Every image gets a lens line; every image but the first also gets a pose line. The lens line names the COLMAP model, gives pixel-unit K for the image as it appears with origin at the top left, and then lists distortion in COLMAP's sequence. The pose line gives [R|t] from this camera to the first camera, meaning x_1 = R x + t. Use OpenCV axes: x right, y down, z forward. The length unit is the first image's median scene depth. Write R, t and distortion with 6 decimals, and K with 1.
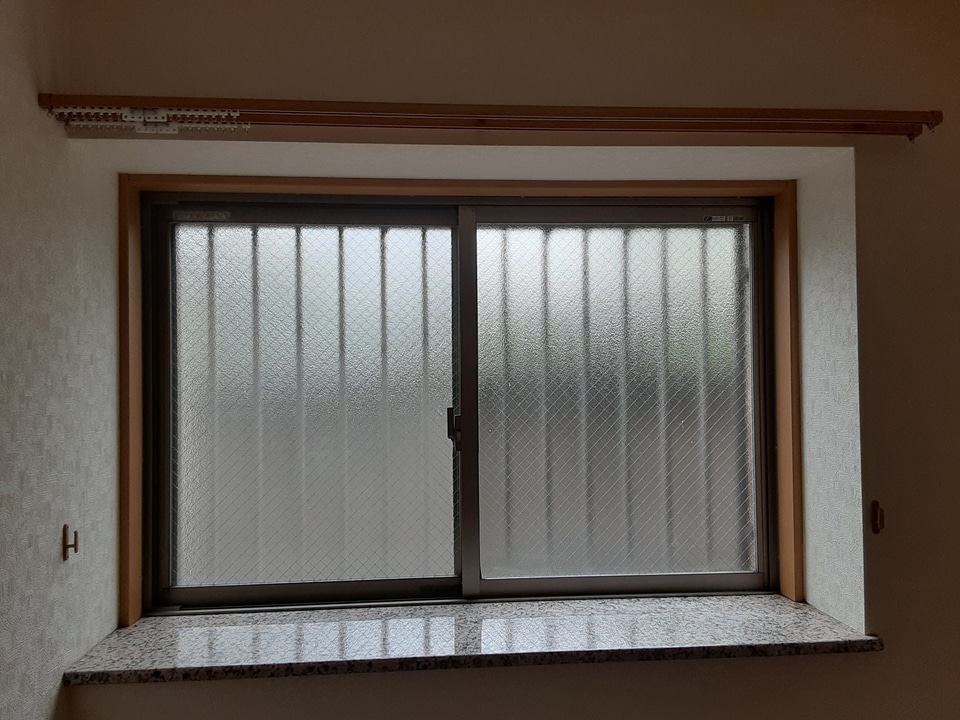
lens RADIAL K [[766.8, 0, 480.1], [0, 766.8, 368.9], [0, 0, 1]] dist [0.067721, -0.094839]
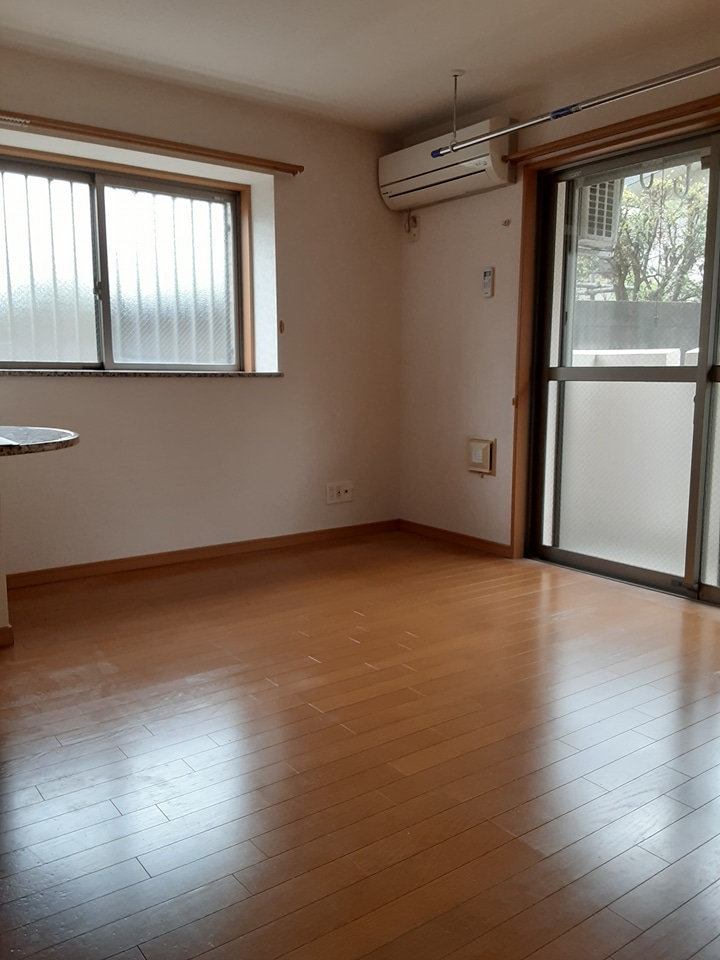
lens RADIAL K [[766.8, 0, 365.8], [0, 766.8, 481.2], [0, 0, 1]] dist [0.067721, -0.094839]
pose [[0.843583, -0.064005, 0.533170, -0.580231], [-0.020112, 0.988409, 0.150475, 0.270145], [-0.536622, -0.137662, 0.832518, -1.205255]]
